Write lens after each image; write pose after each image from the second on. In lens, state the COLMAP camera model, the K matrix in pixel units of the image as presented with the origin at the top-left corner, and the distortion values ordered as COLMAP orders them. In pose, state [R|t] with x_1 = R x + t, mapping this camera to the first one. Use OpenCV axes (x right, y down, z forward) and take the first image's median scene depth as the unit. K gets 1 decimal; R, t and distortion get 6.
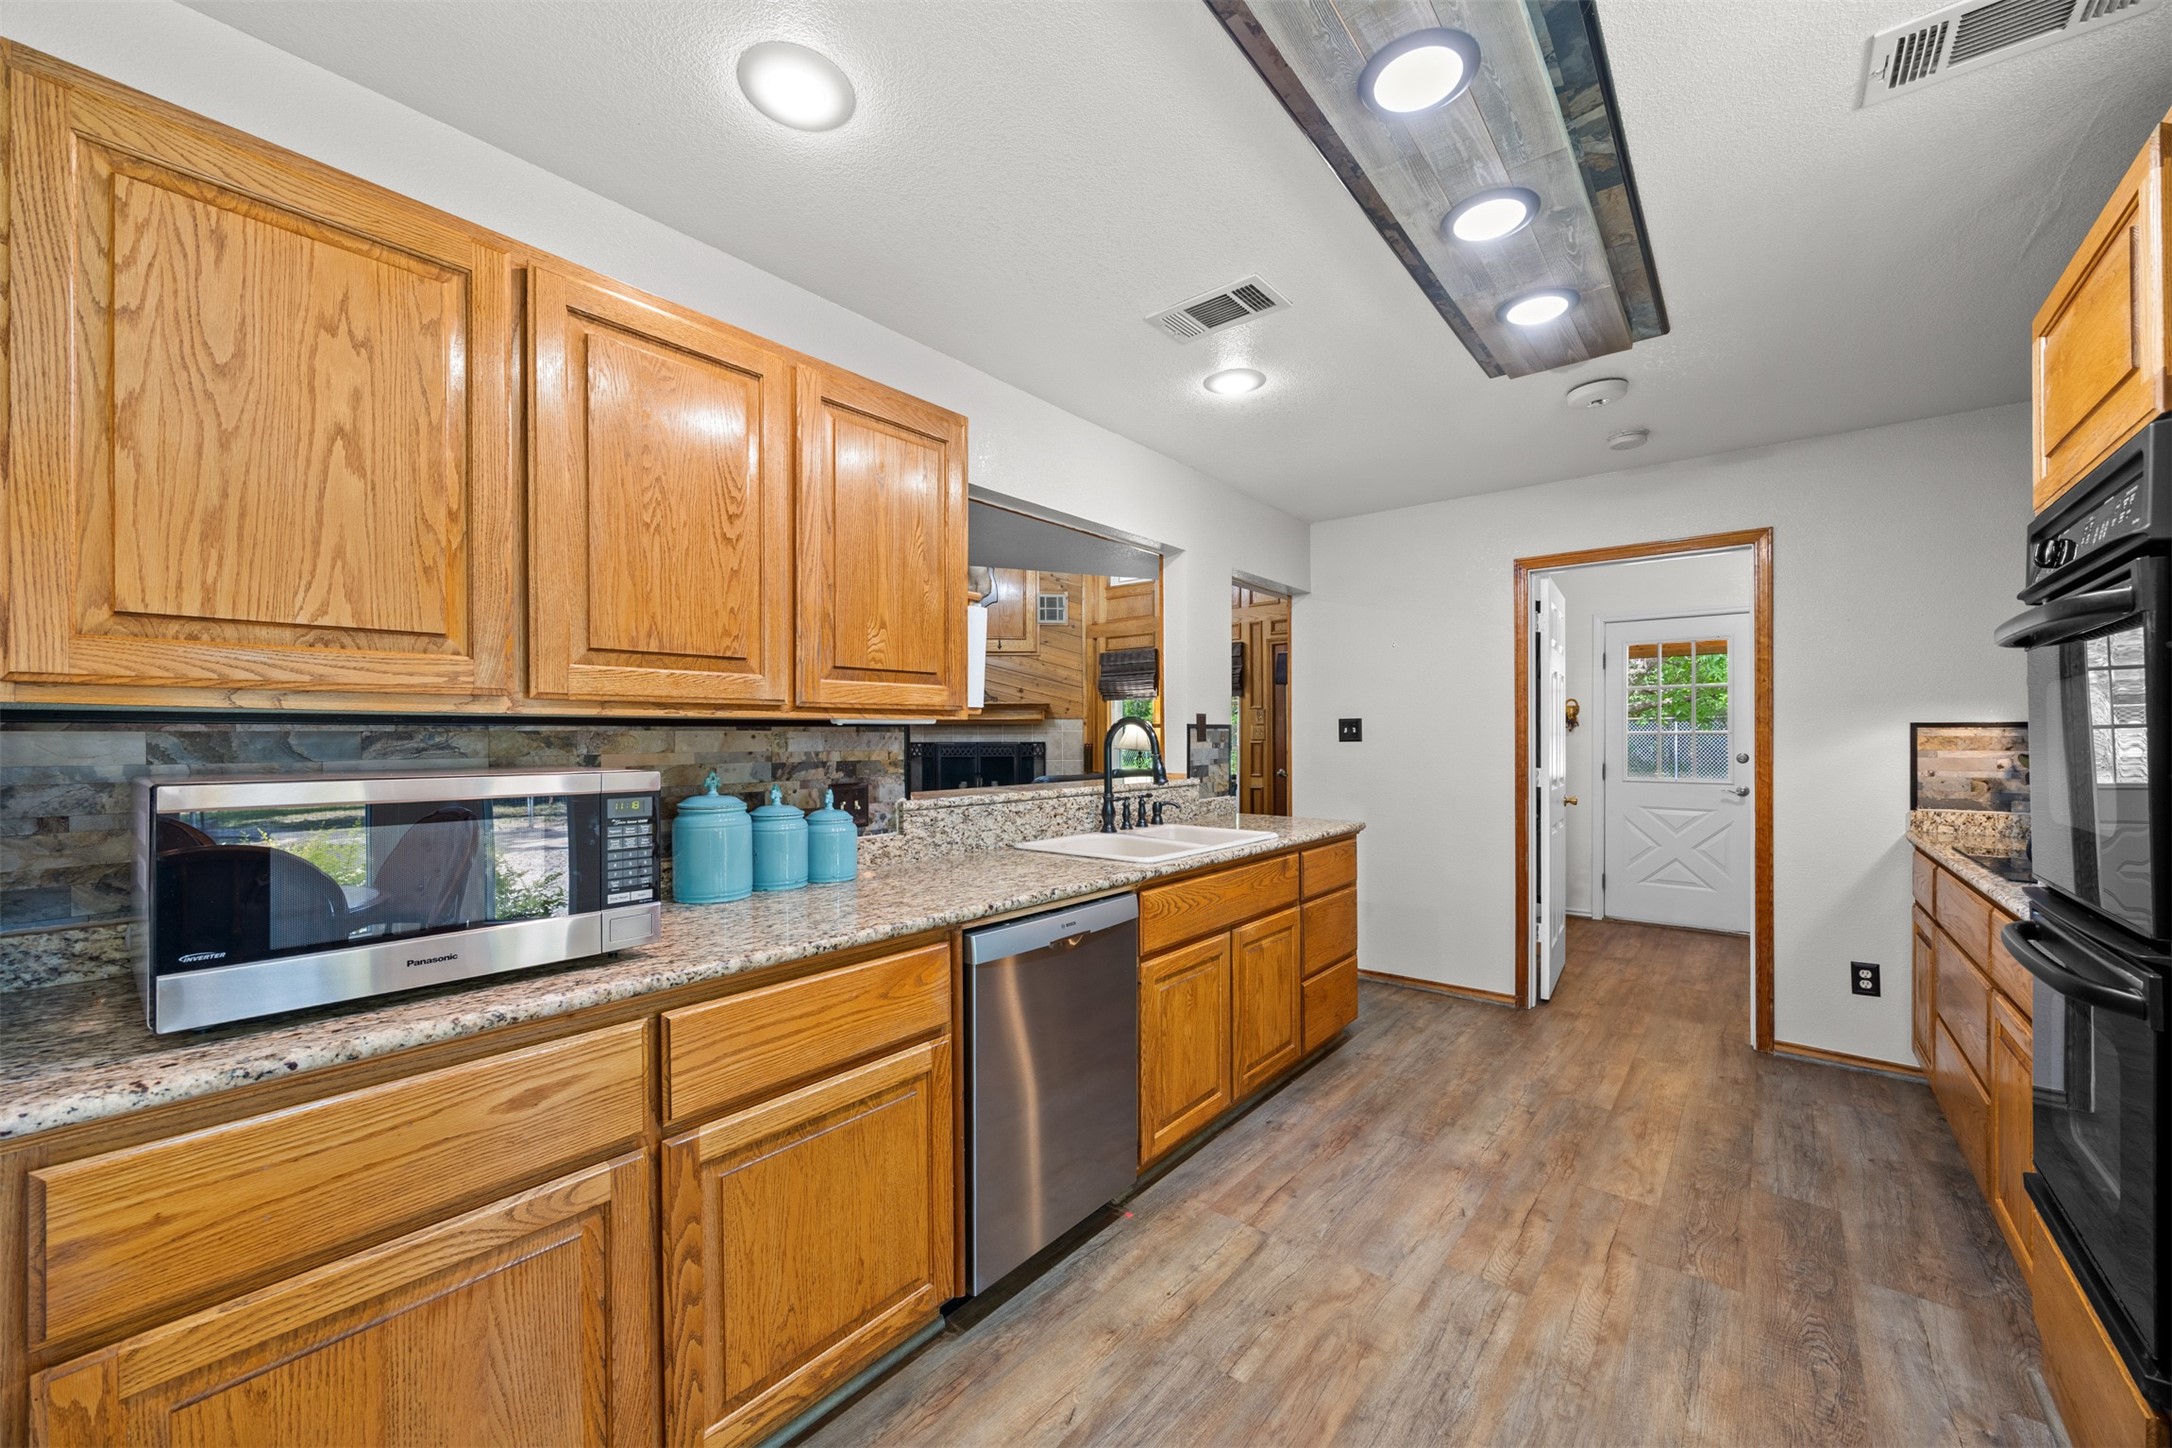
lens RADIAL K [[849.8, 0, 1088.2], [0, 849.8, 734.2], [0, 0, 1]] dist [-0.004518, 0.000065]
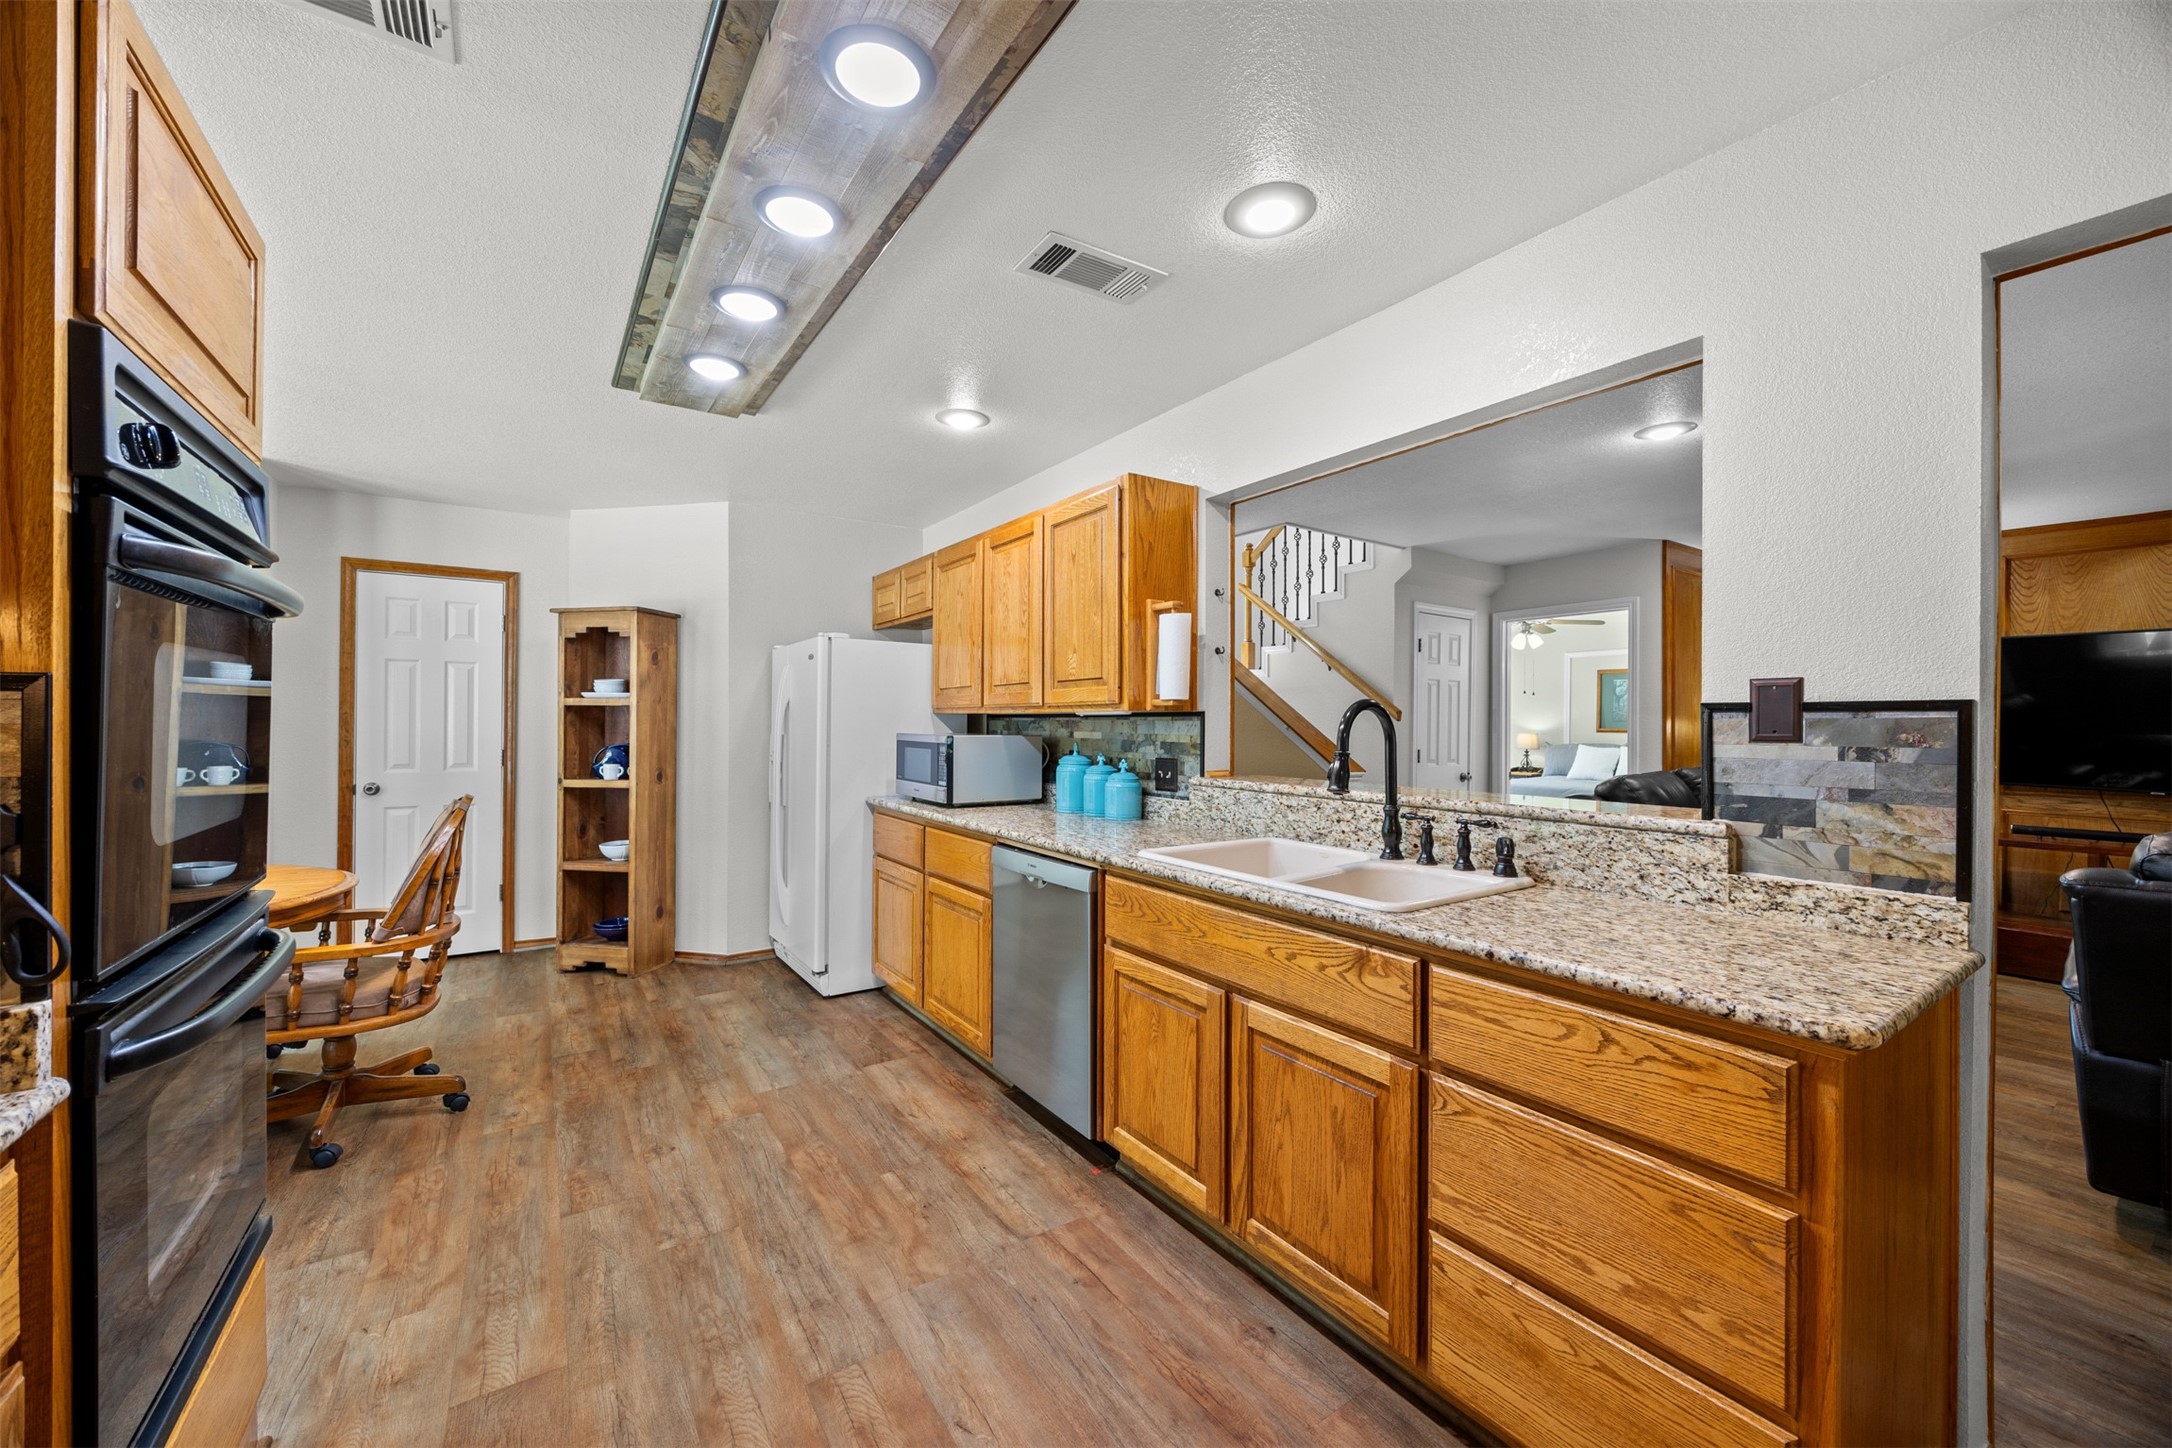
lens RADIAL K [[849.8, 0, 1090.5], [0, 849.8, 717.6], [0, 0, 1]] dist [-0.004518, 0.000065]
pose [[-0.304778, -0.002283, -0.952421, 1.014842], [-0.001500, 0.999997, -0.001917, -0.003978], [0.952422, 0.000845, -0.304780, 1.248550]]
